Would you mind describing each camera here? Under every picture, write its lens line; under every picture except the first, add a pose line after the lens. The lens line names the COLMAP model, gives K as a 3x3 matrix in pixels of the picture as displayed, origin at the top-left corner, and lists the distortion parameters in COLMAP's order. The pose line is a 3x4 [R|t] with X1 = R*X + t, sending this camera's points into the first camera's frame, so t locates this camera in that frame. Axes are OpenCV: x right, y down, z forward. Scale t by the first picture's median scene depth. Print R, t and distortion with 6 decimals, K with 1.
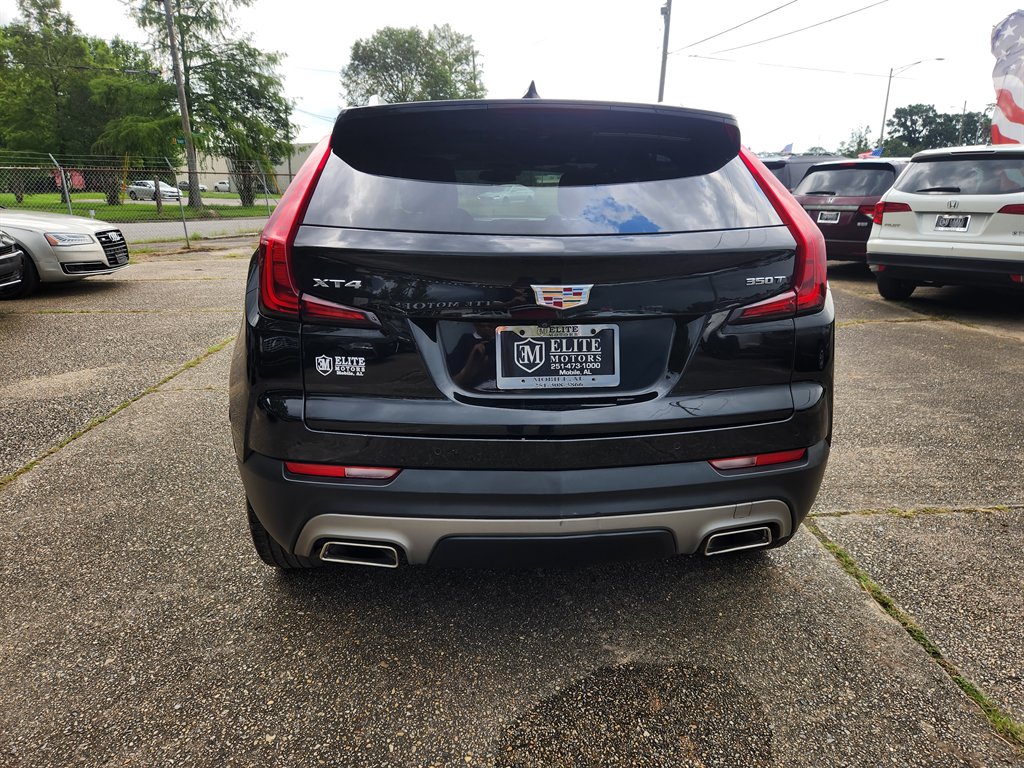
lens RADIAL K [[807.1, 0, 512.0], [0, 807.1, 384.0], [0, 0, 1]] dist [0.011732, 0.005653]
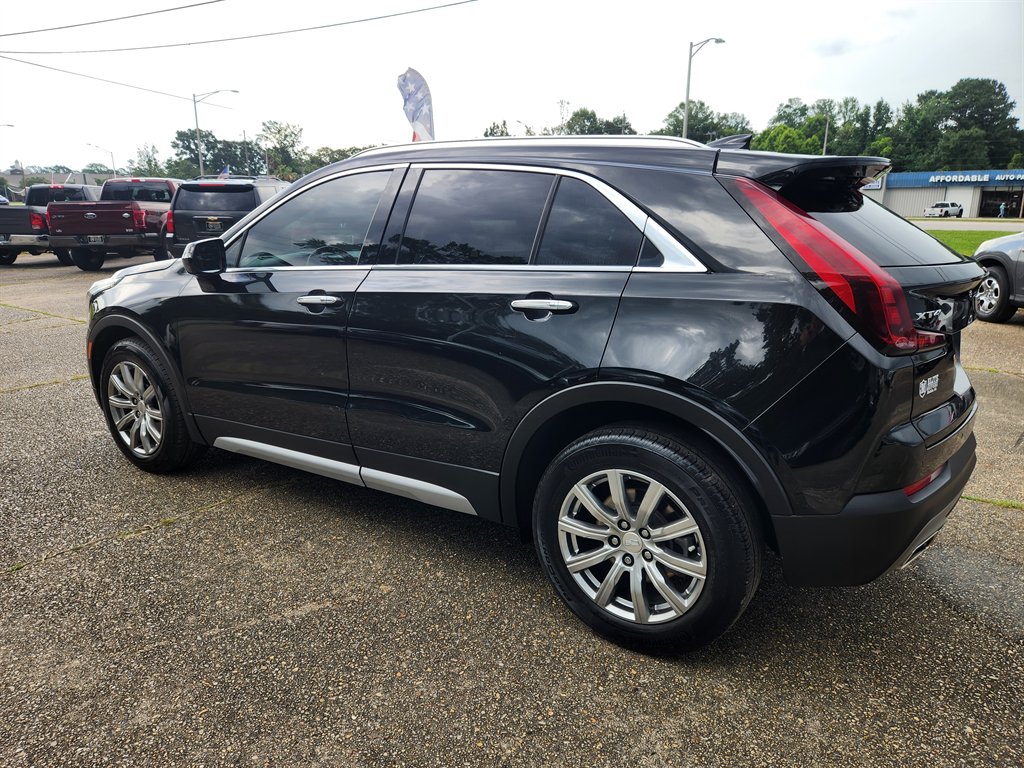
lens RADIAL K [[807.1, 0, 512.0], [0, 807.1, 384.0], [0, 0, 1]] dist [0.011732, 0.005653]
pose [[0.514913, -0.183566, 0.837358, -0.227934], [0.197277, 0.975961, 0.092640, -0.039464], [-0.834234, 0.117490, 0.538748, 0.134282]]
